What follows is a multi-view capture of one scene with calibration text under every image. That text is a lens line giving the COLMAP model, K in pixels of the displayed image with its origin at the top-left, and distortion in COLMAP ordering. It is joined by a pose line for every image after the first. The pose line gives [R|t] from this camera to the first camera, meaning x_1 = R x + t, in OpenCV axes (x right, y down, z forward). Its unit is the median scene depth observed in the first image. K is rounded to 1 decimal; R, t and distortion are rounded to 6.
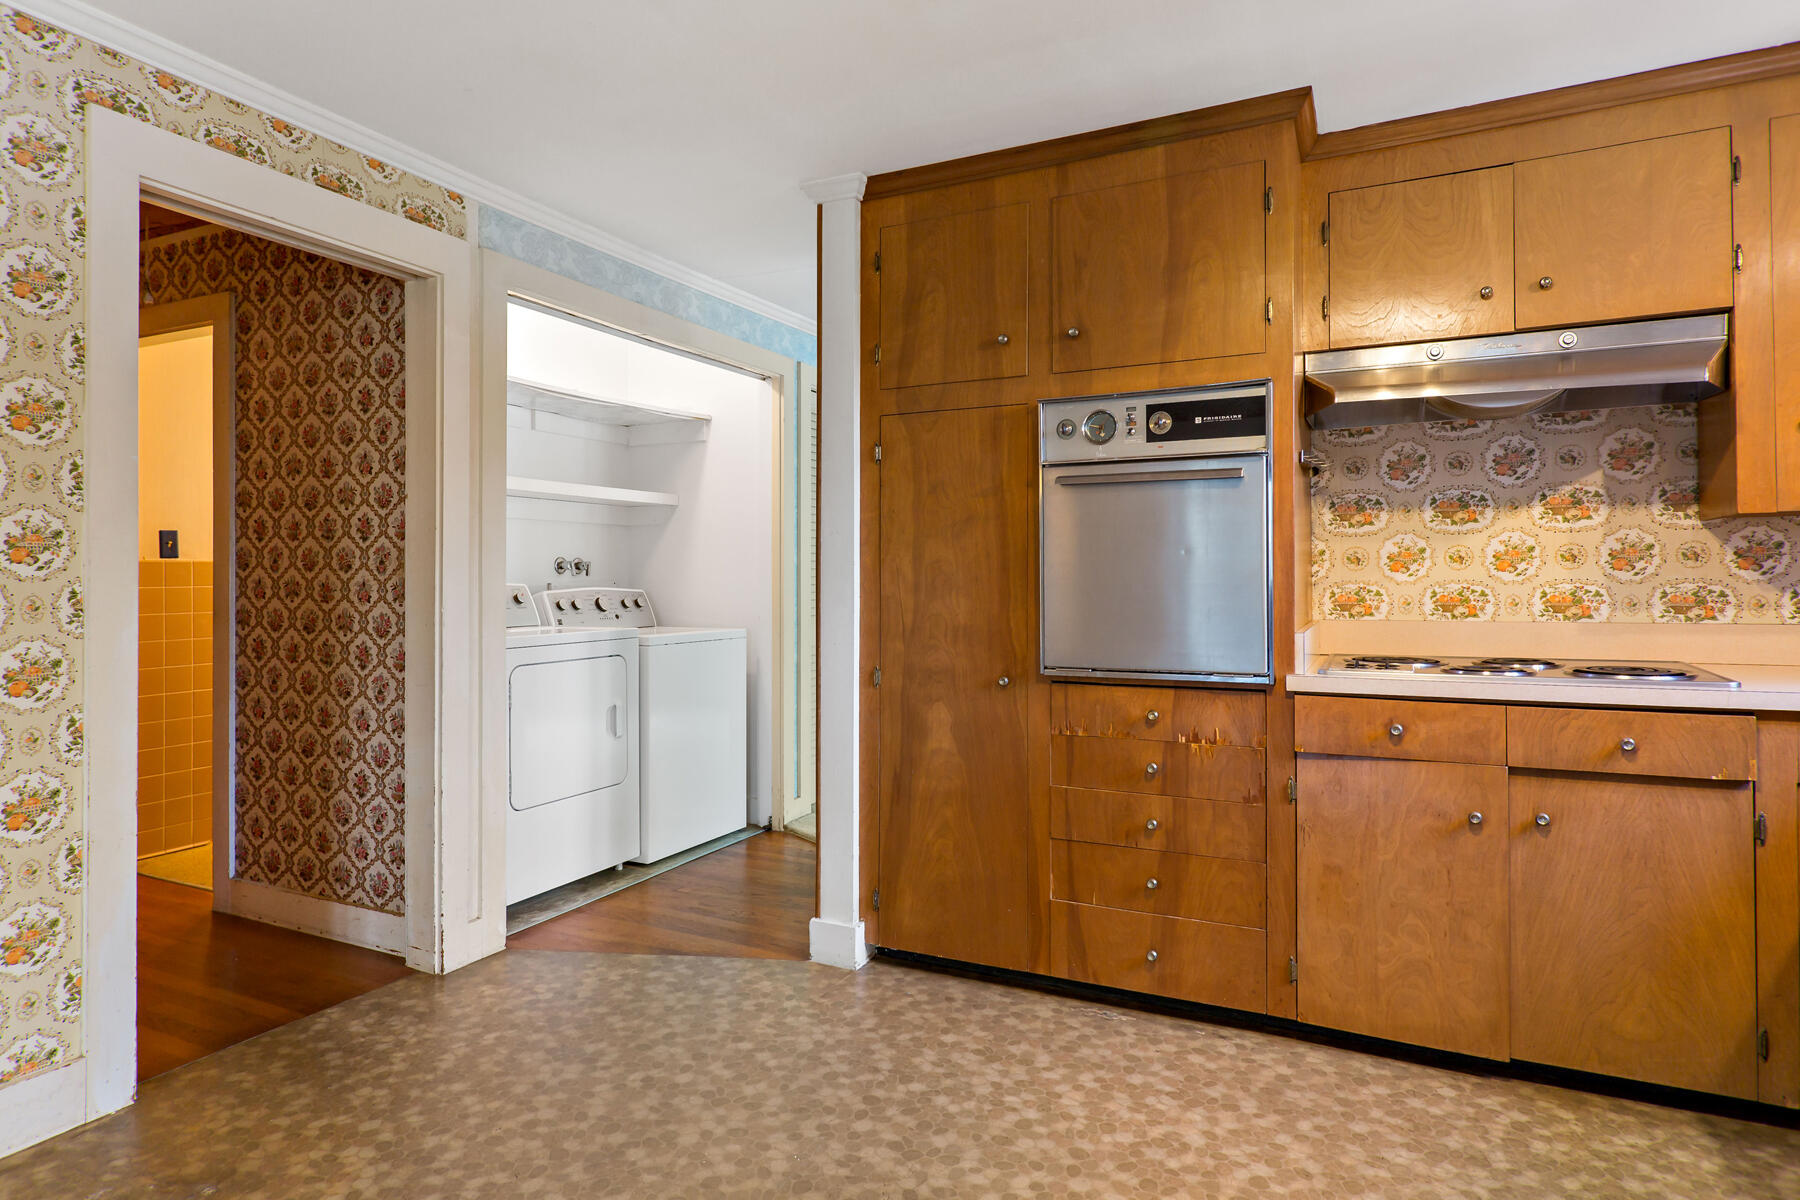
lens RADIAL K [[1033.6, 0, 881.2], [0, 1033.6, 578.5], [0, 0, 1]] dist [0.000261, 0.002056]
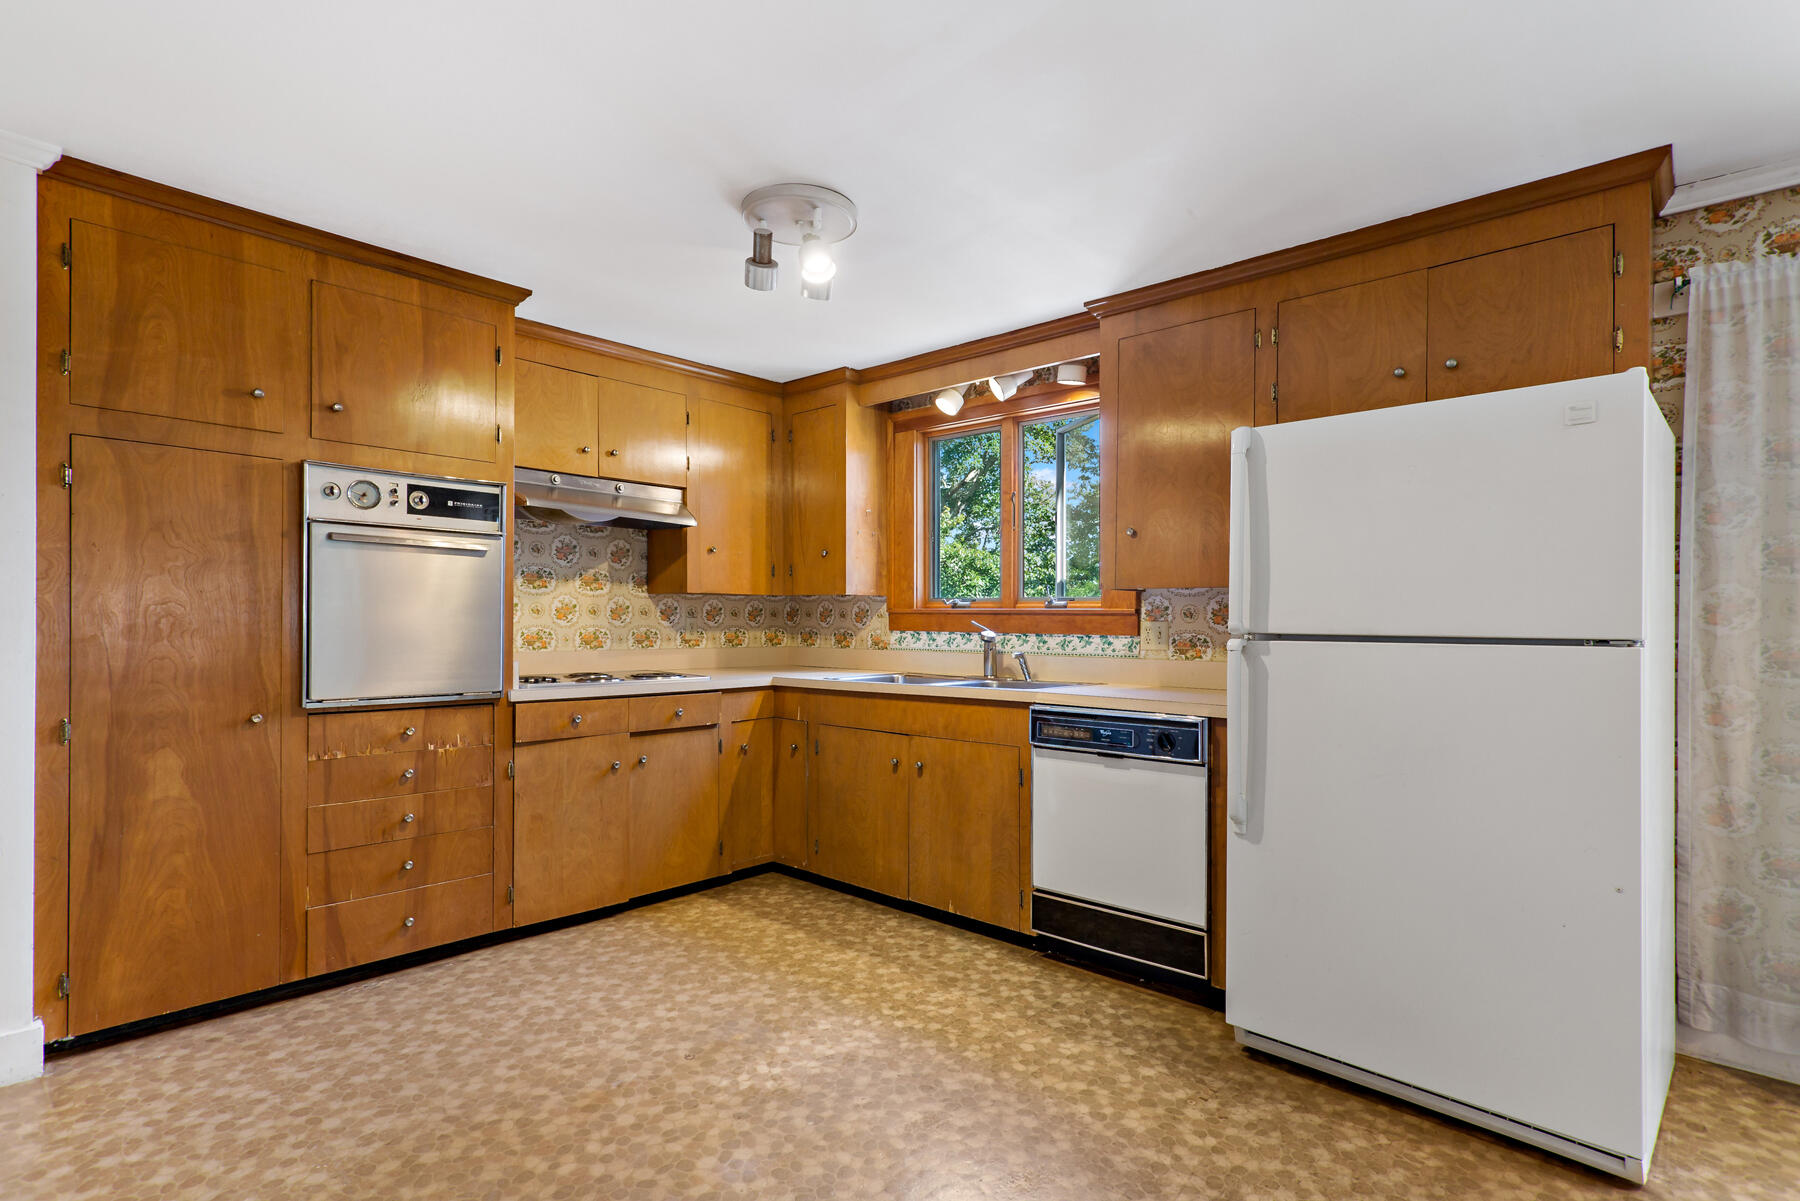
lens RADIAL K [[870.0, 0, 884.4], [0, 870.0, 621.1], [0, 0, 1]] dist [0.002683, 0.000064]
pose [[0.284788, 0.009622, 0.958542, -0.565032], [-0.011918, 0.999908, -0.006496, -0.001900], [-0.958516, -0.009573, 0.284877, 0.138910]]
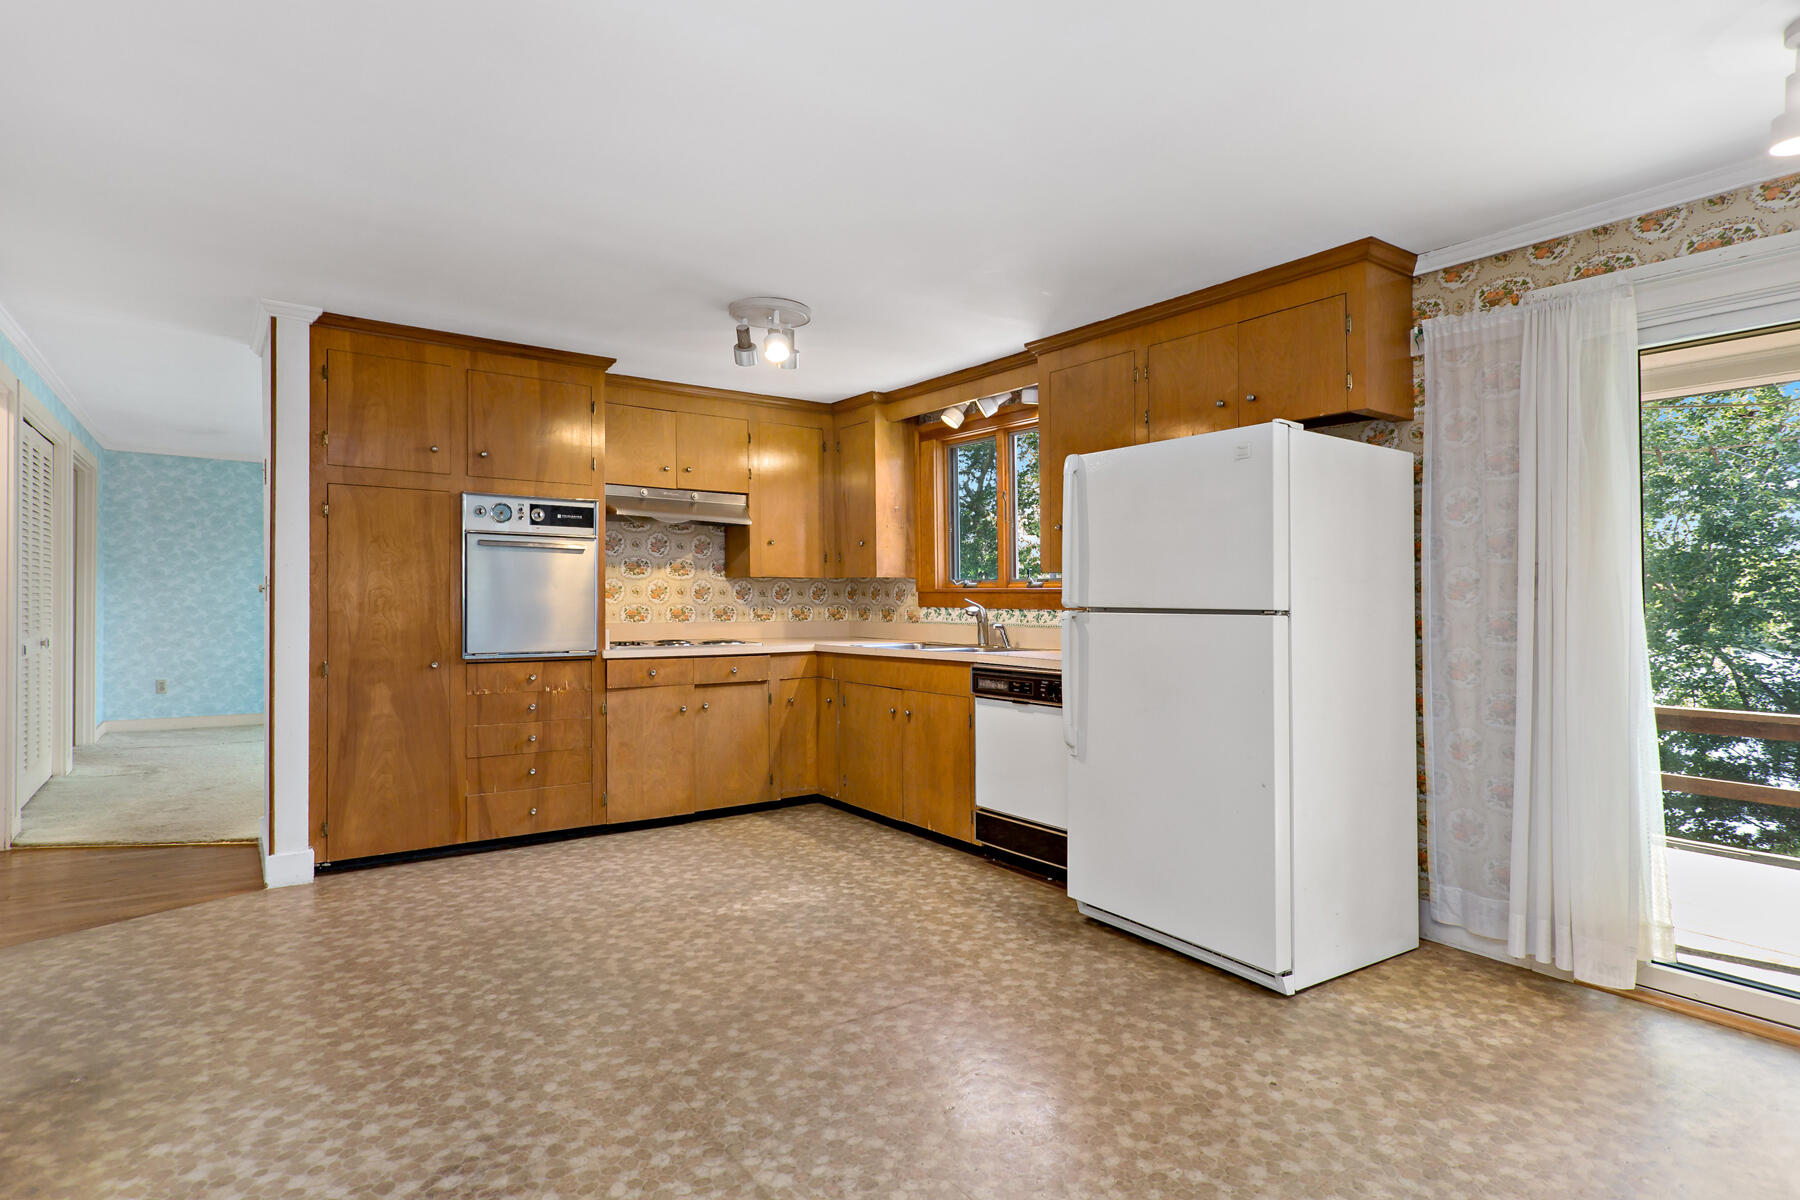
lens RADIAL K [[915.9, 0, 900.0], [0, 915.9, 600.0], [0, 0, 1]] dist [0.000866, 0.000614]
pose [[0.462359, 0.007826, 0.886658, -0.814088], [-0.009845, 0.999945, -0.003692, -0.002342], [-0.886638, -0.007022, 0.462410, -0.282999]]
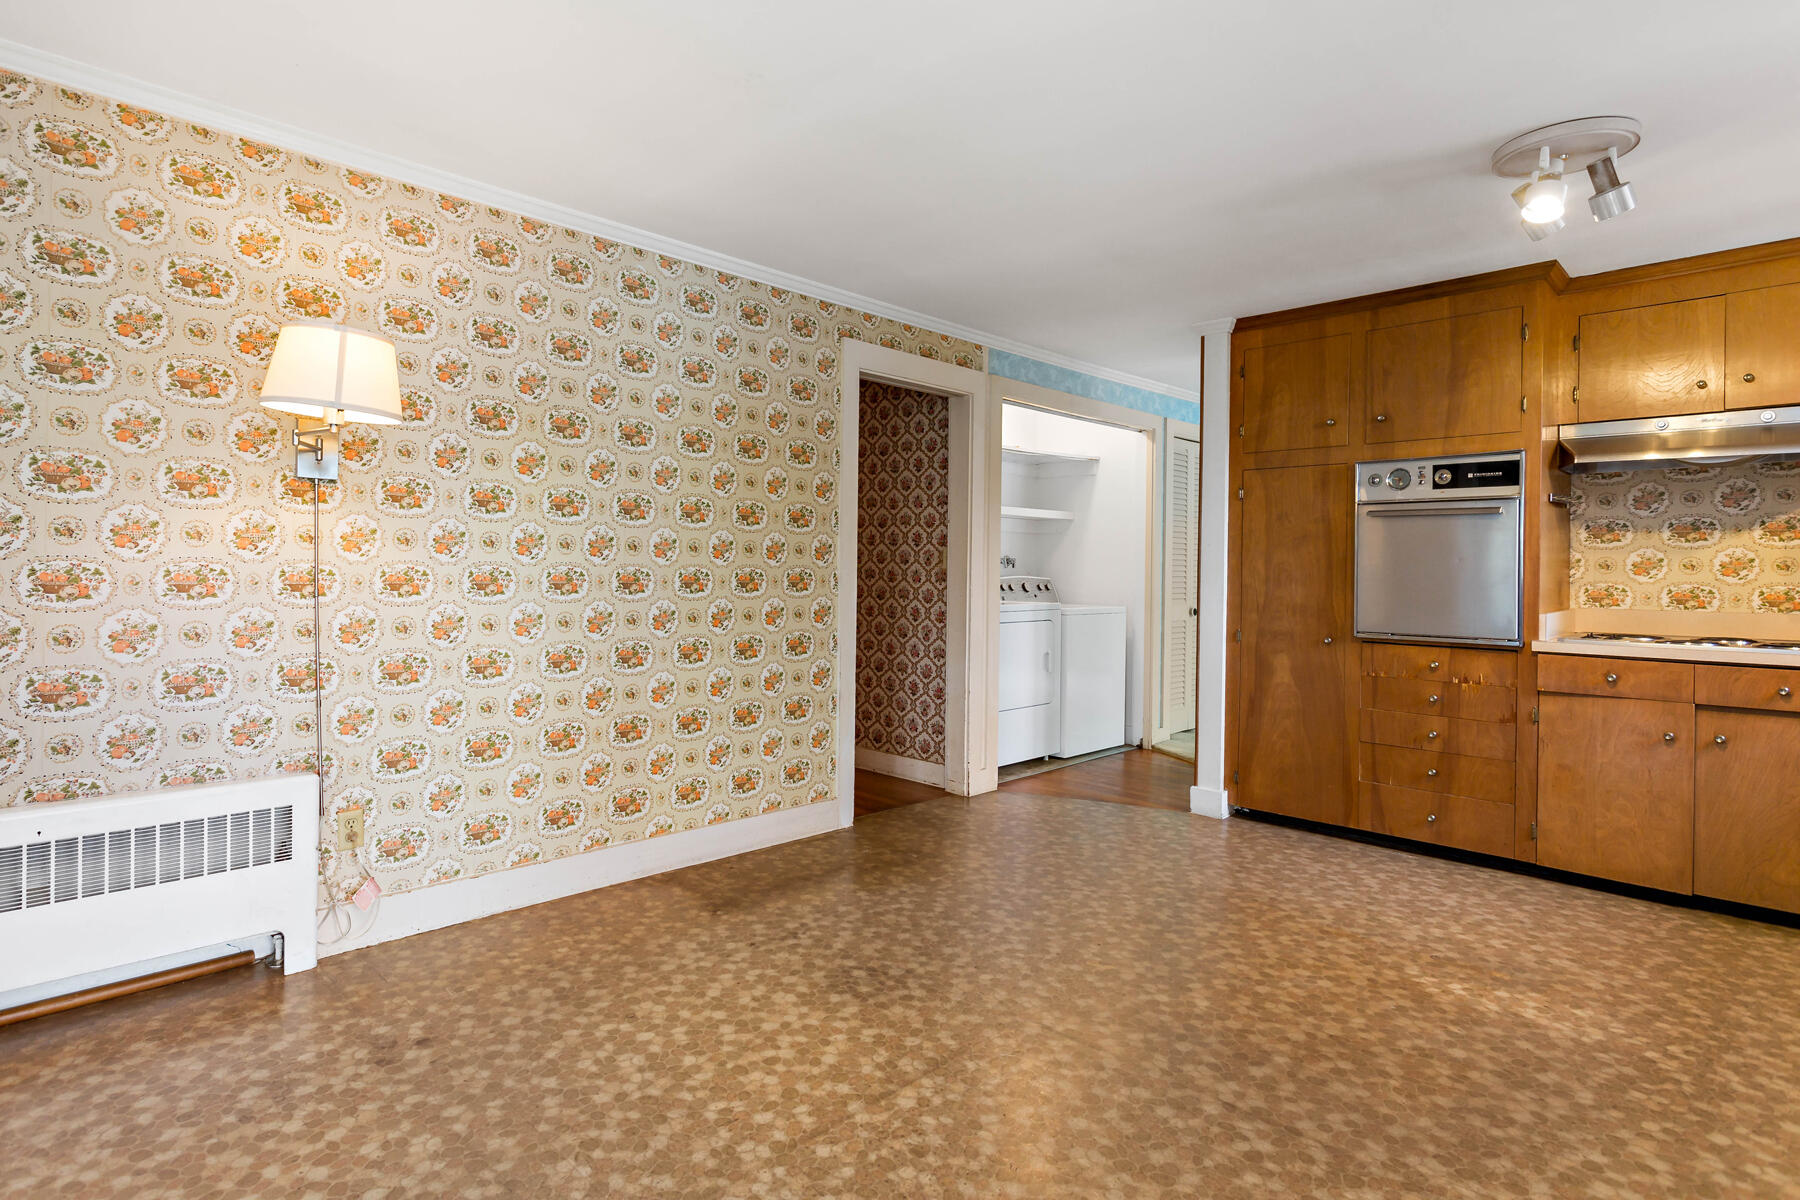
lens RADIAL K [[944.8, 0, 861.8], [0, 944.8, 567.1], [0, 0, 1]] dist [0.005039, 0.000925]
pose [[0.946099, 0.014832, -0.323538, -0.090482], [-0.015509, 0.999880, 0.000486, -0.001814], [0.323506, 0.004558, 0.946215, -0.604369]]
